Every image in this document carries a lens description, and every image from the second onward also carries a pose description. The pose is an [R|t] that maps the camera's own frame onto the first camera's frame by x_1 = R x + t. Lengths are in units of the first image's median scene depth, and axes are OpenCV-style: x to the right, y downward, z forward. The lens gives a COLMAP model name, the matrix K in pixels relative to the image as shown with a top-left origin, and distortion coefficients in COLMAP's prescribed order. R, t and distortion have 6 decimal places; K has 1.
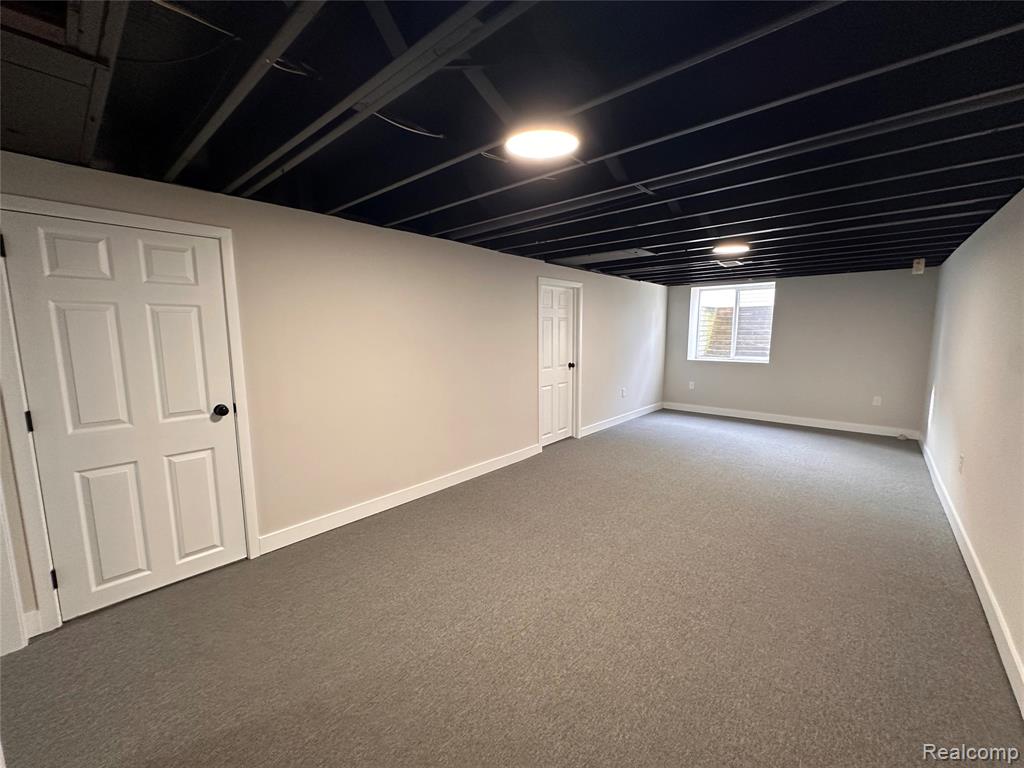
lens RADIAL K [[407.6, 0, 510.3], [0, 407.6, 384.1], [0, 0, 1]] dist [-0.002145, -0.000154]
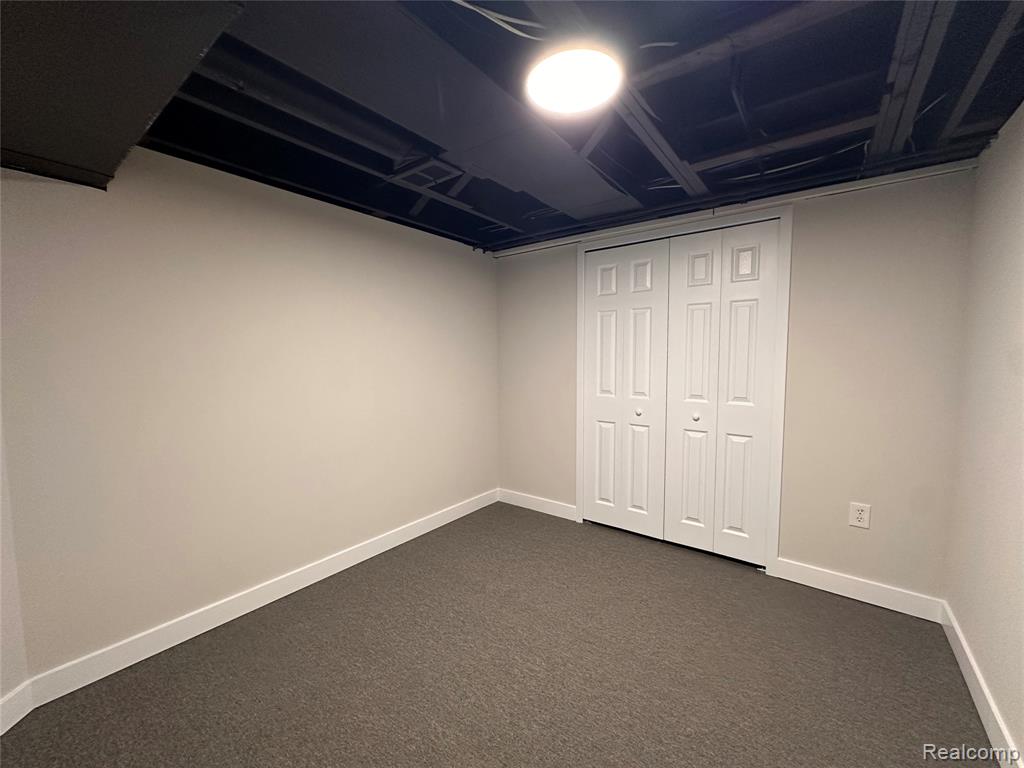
lens RADIAL K [[407.6, 0, 510.3], [0, 407.6, 384.1], [0, 0, 1]] dist [-0.002145, -0.000154]
pose [[0.059213, 0.120345, -0.990965, 0.544487], [-0.096103, 0.988783, 0.114338, -0.085877], [0.993609, 0.088464, 0.070114, 0.684866]]
